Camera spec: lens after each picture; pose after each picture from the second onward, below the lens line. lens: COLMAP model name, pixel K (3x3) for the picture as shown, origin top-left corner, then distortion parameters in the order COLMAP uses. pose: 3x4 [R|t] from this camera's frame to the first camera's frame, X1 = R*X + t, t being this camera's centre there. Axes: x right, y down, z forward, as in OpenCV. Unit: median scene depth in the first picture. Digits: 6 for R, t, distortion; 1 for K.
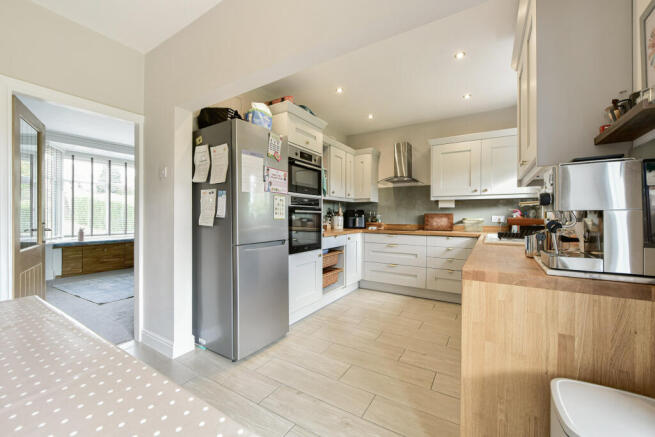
lens RADIAL K [[261.9, 0, 326.6], [0, 261.9, 216.8], [0, 0, 1]] dist [0.000273, 0.000046]
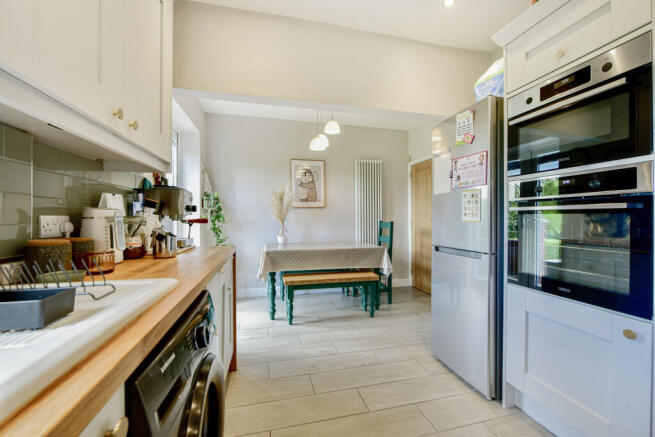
lens RADIAL K [[261.9, 0, 326.6], [0, 261.9, 216.8], [0, 0, 1]] dist [0.000273, 0.000046]
pose [[-0.694585, -0.004839, -0.719394, 0.416911], [-0.002623, 0.999988, -0.004194, -0.001032], [0.719405, -0.001026, -0.694590, 0.810844]]
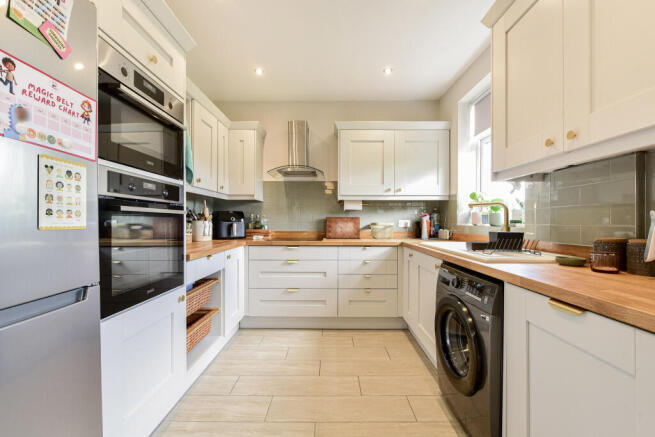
lens RADIAL K [[268.7, 0, 326.9], [0, 268.7, 221.0], [0, 0, 1]] dist [-0.001325, -0.000036]
pose [[0.852815, -0.002512, 0.522207, -0.047801], [0.002850, 0.999996, 0.000156, -0.000519], [-0.522205, 0.001356, 0.852819, 0.352655]]
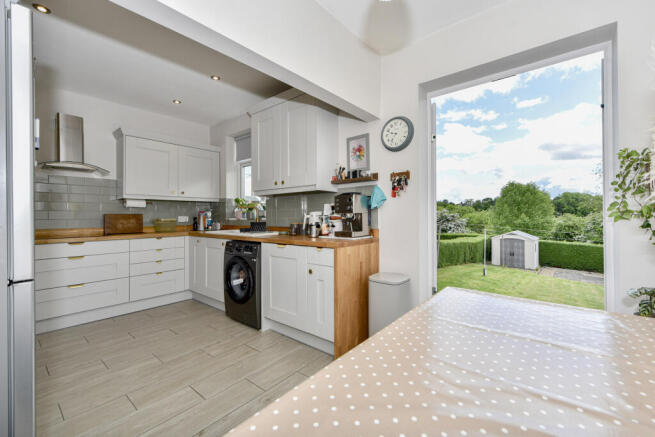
lens RADIAL K [[279.7, 0, 329.1], [0, 279.7, 214.8], [0, 0, 1]] dist [0.000519, 0.000032]
pose [[0.129961, -0.003913, 0.991511, -0.434827], [0.010739, 0.999939, 0.002539, -0.003723], [-0.991461, 0.010317, 0.129995, 0.229696]]
